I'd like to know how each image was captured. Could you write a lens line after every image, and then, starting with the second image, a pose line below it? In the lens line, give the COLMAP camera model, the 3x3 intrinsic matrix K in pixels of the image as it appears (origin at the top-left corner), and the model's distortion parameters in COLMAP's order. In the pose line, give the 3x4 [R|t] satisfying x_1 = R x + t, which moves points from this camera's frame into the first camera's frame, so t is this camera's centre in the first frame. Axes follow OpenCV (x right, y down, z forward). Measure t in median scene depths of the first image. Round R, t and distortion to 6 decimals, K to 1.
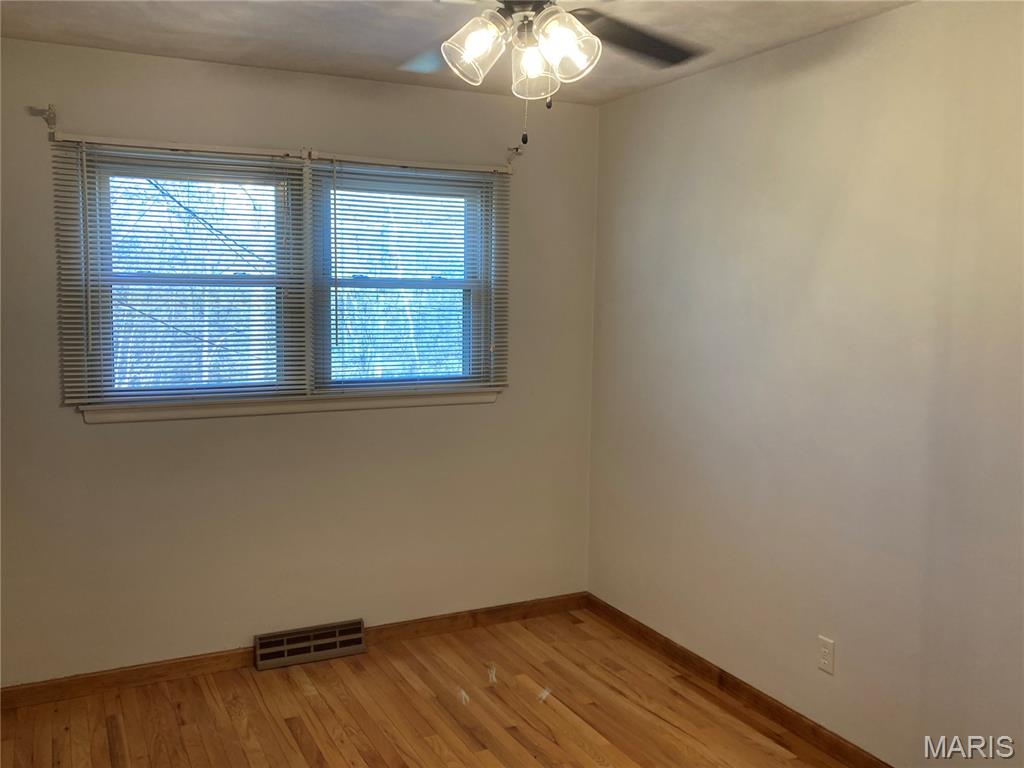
lens RADIAL K [[958.1, 0, 508.7], [0, 958.1, 387.4], [0, 0, 1]] dist [0.085313, -0.016986]
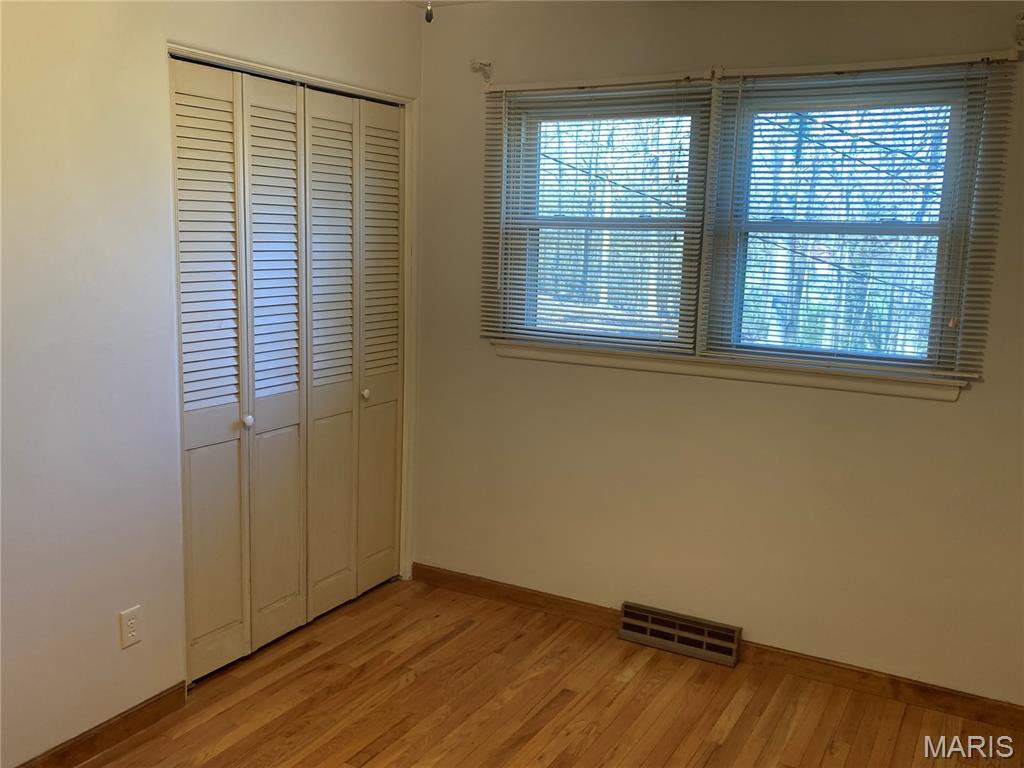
lens RADIAL K [[958.1, 0, 508.7], [0, 958.1, 387.4], [0, 0, 1]] dist [0.085313, -0.016986]
pose [[0.571985, 0.144685, -0.807403, 0.409279], [-0.106241, 0.989097, 0.101980, -0.035504], [0.813355, 0.027449, 0.581120, 0.358189]]
